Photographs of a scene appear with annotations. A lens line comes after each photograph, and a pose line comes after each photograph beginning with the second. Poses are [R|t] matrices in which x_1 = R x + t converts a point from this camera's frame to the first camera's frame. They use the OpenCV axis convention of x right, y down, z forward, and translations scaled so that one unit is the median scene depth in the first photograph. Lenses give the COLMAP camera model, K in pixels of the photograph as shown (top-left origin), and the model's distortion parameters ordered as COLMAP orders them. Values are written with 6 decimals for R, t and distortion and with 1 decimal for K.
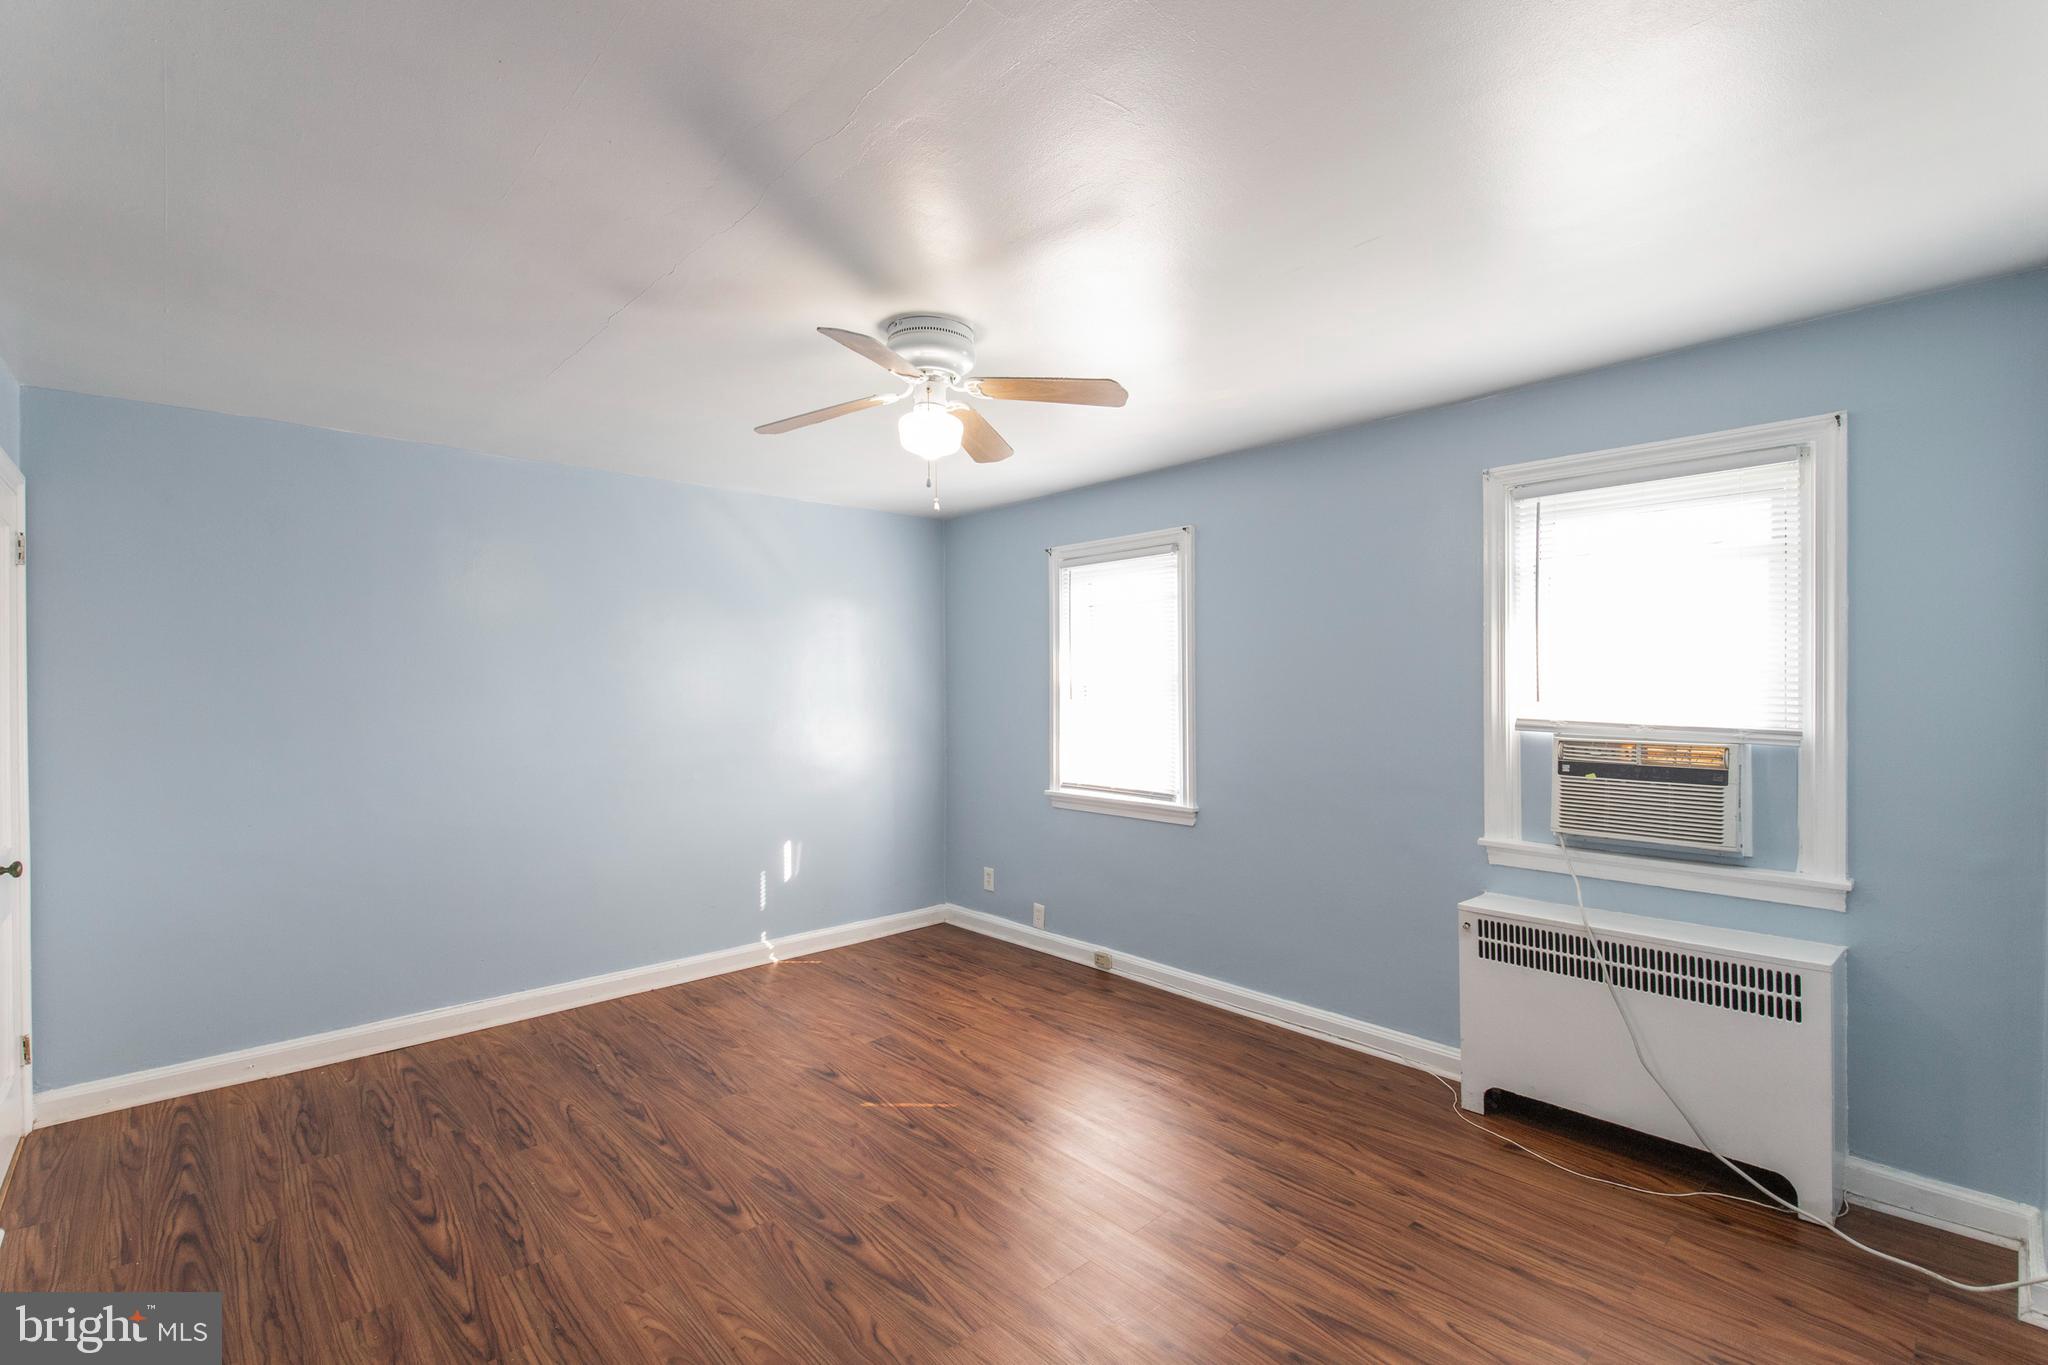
lens RADIAL K [[916.0, 0, 1026.0], [0, 916.0, 686.4], [0, 0, 1]] dist [0.038960, -0.022486]
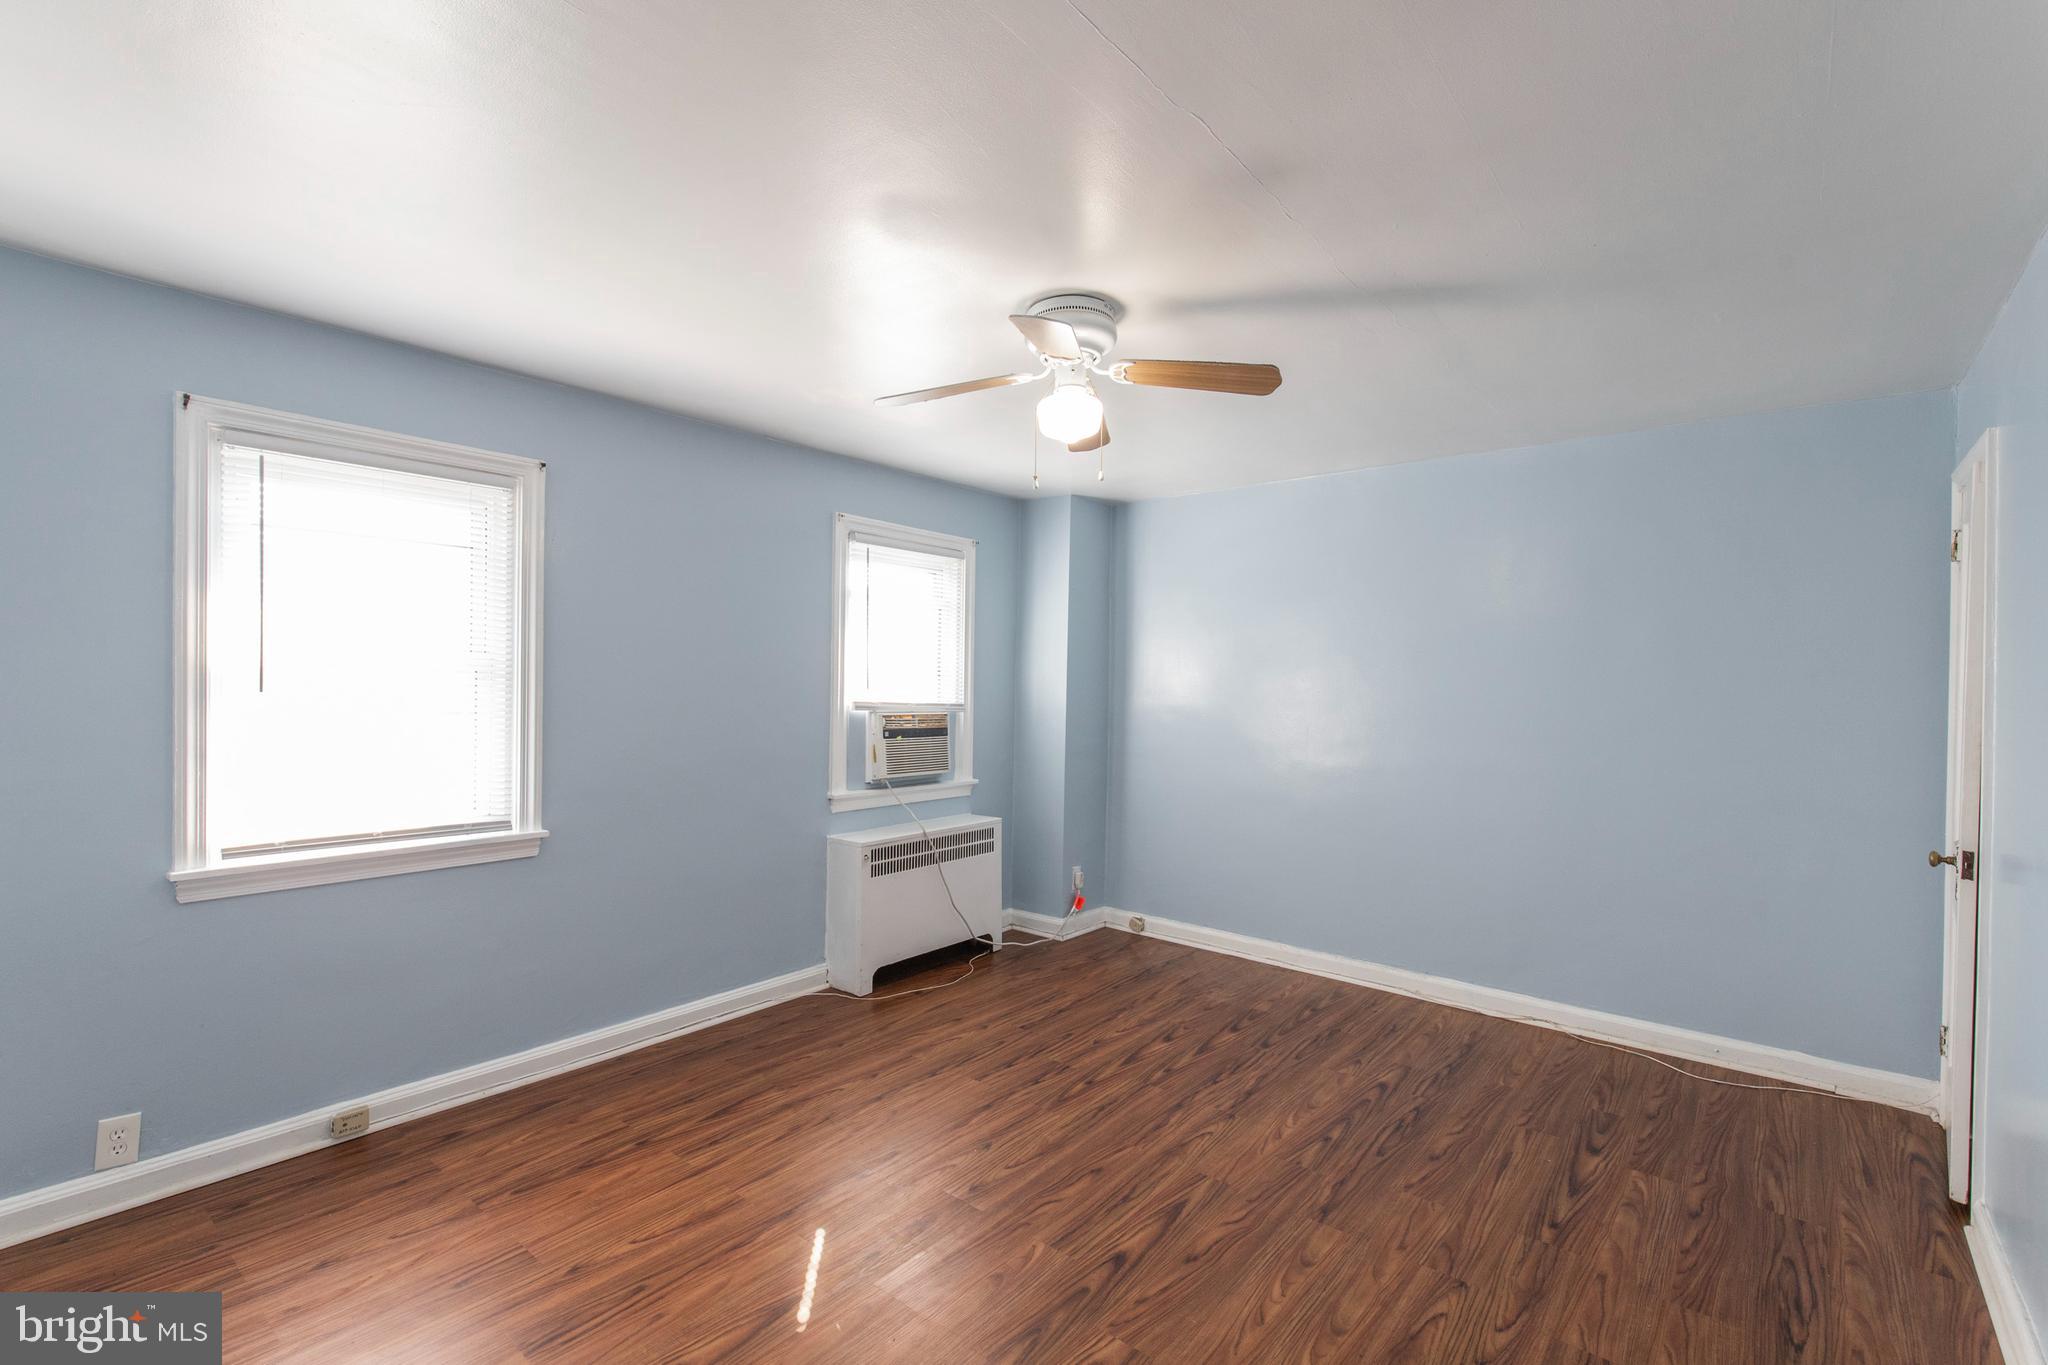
lens RADIAL K [[916.0, 0, 1026.0], [0, 916.0, 686.4], [0, 0, 1]] dist [0.038960, -0.022486]
pose [[-0.142309, -0.001300, 0.989821, -0.937994], [-0.009834, 0.999952, -0.000100, 0.011072], [-0.989773, -0.009748, -0.142315, 1.041698]]
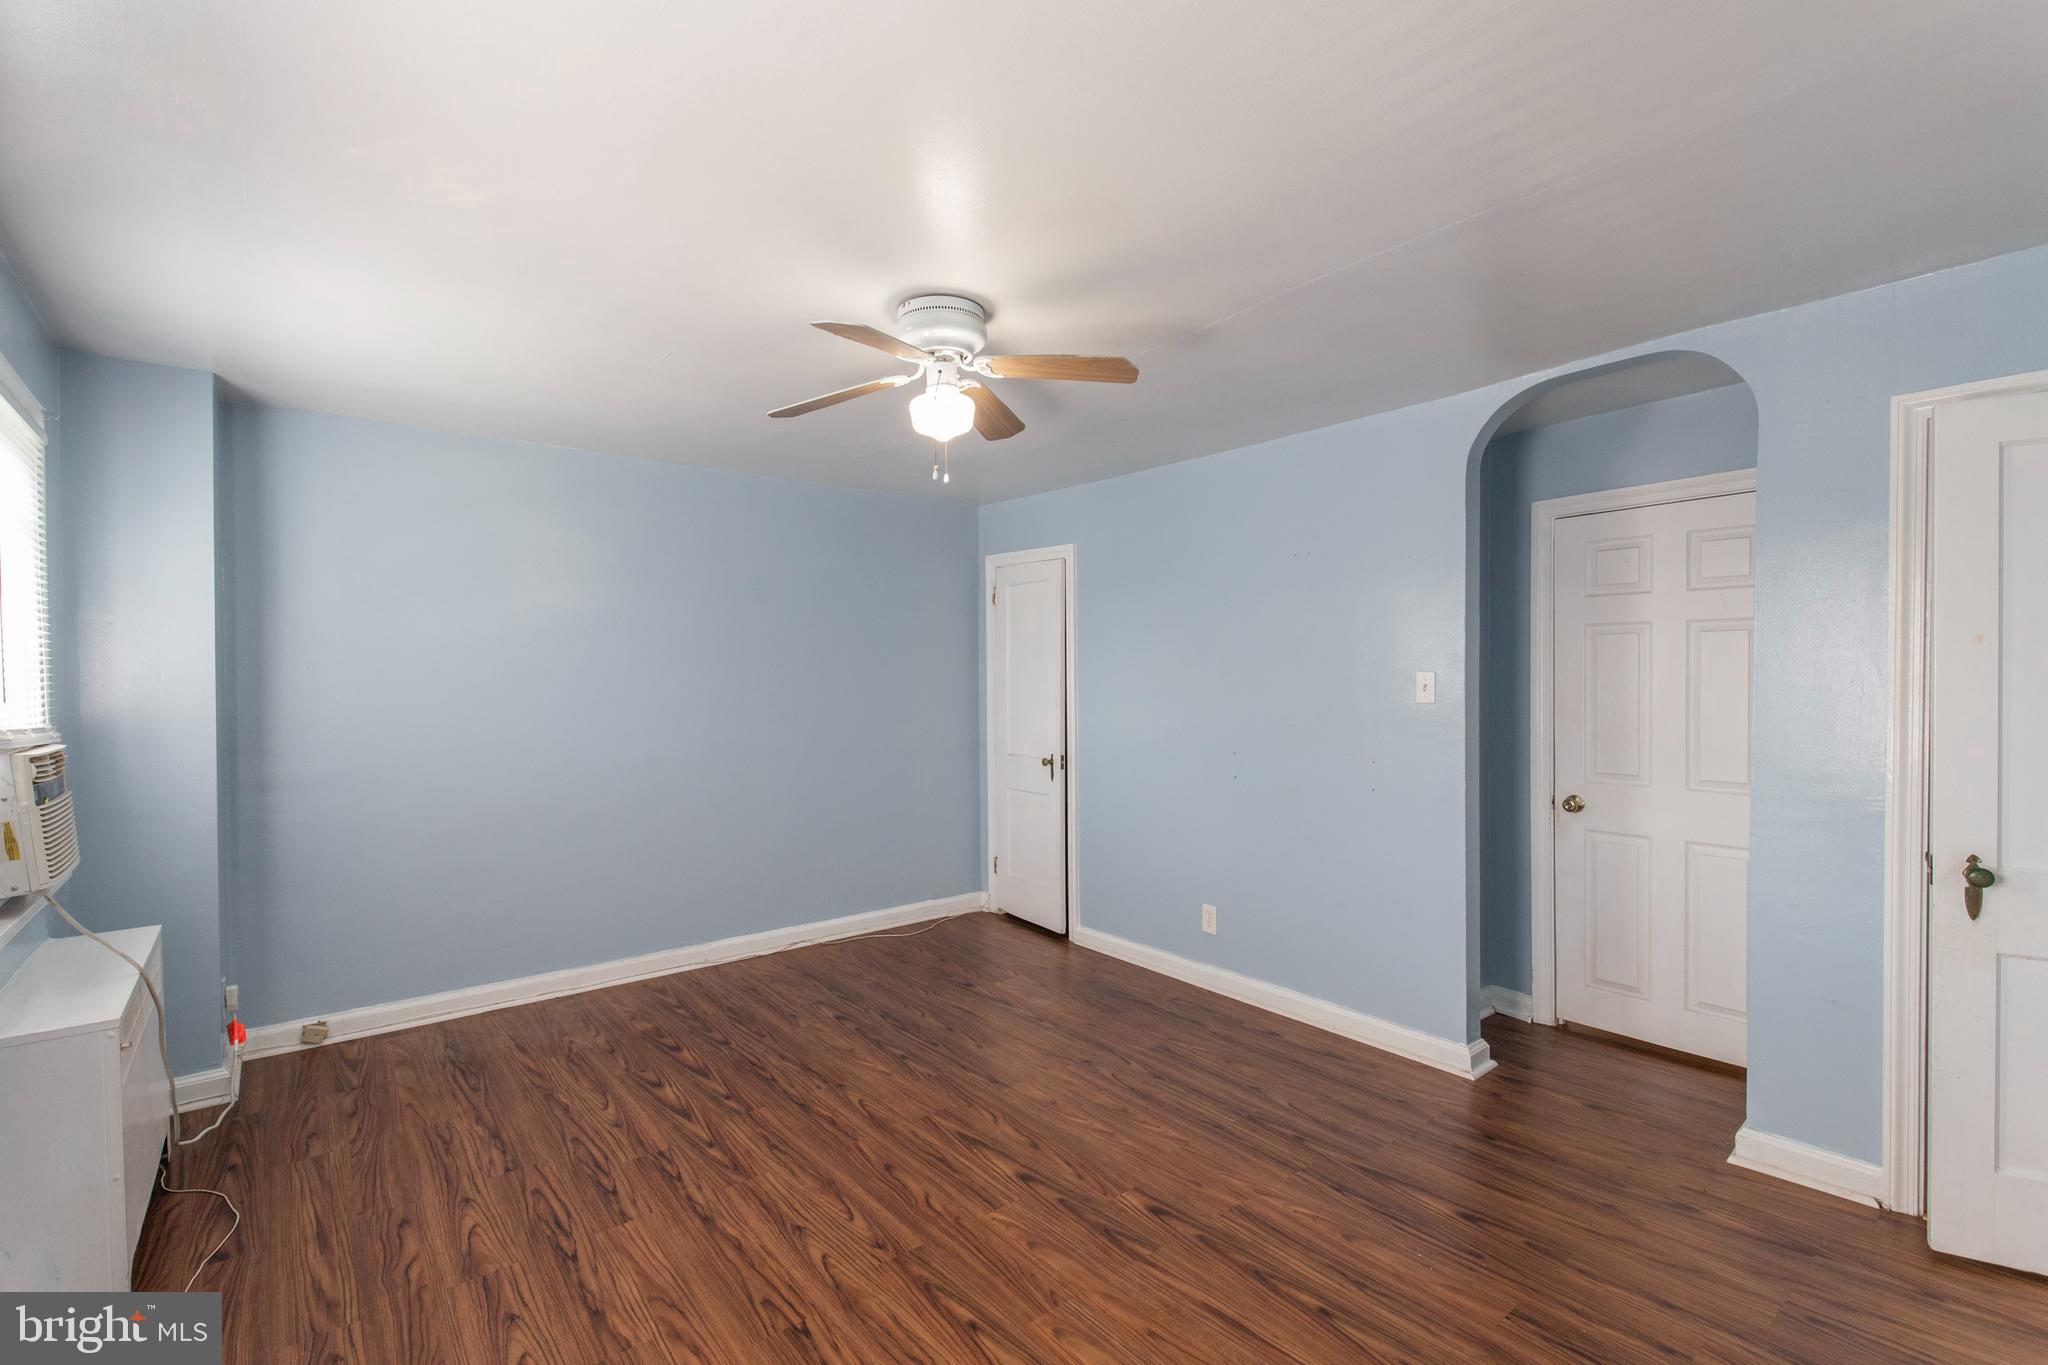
lens RADIAL K [[916.0, 0, 1026.0], [0, 916.0, 686.4], [0, 0, 1]] dist [0.038960, -0.022486]
pose [[-0.998409, 0.011793, 0.055135, -0.215486], [0.012618, 0.999813, 0.014637, 0.004066], [-0.054952, 0.015310, -0.998372, 1.750758]]
